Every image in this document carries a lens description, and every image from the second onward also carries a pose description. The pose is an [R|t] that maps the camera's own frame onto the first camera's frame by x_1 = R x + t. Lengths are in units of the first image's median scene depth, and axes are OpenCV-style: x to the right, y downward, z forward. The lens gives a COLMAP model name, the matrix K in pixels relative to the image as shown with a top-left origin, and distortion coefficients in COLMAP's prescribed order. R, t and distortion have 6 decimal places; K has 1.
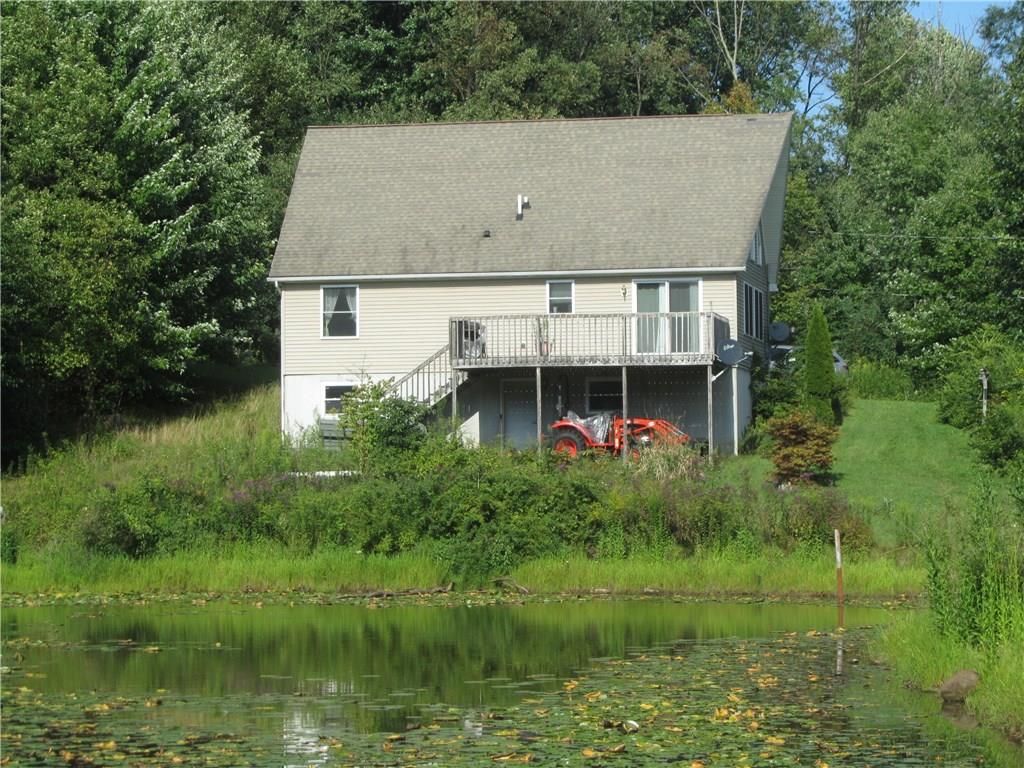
lens RADIAL K [[3389.0, 0, 513.7], [0, 3389.0, 383.8], [0, 0, 1]] dist [-0.106112, 0.000000]
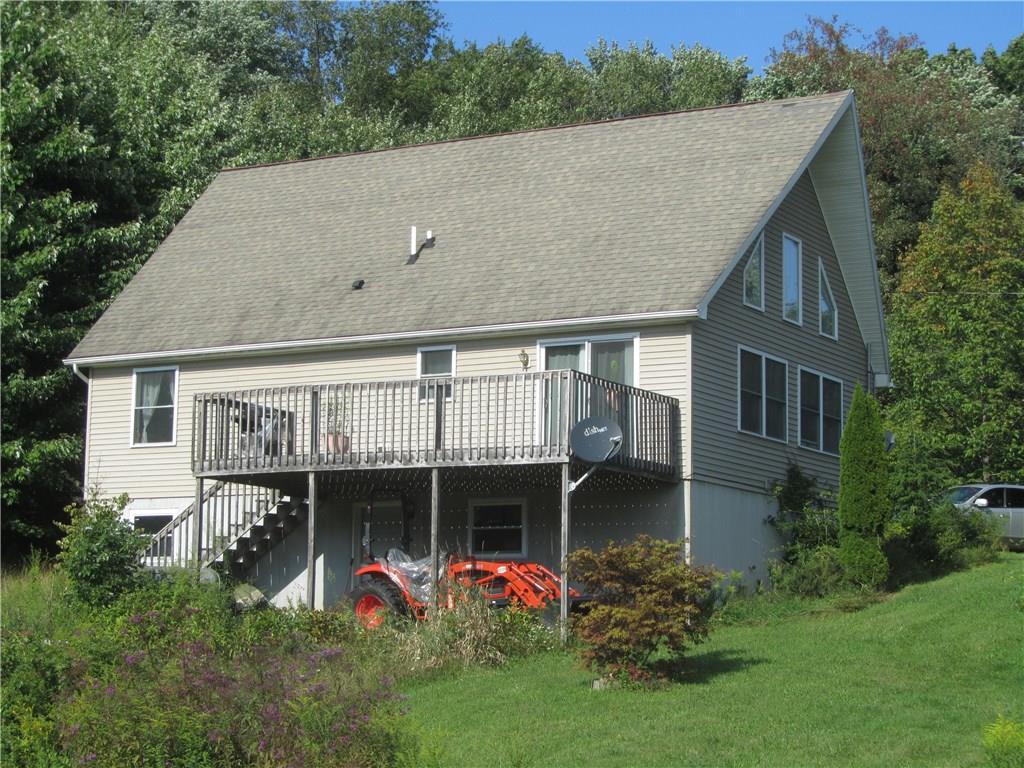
lens RADIAL K [[2155.7, 0, 511.3], [0, 2155.7, 383.5], [0, 0, 1]] dist [-0.071919, 0.000000]
pose [[0.940431, -0.021662, -0.339294, 0.170835], [-0.013258, 0.994872, -0.100265, 0.017292], [0.339726, 0.098791, 0.935322, 0.656839]]
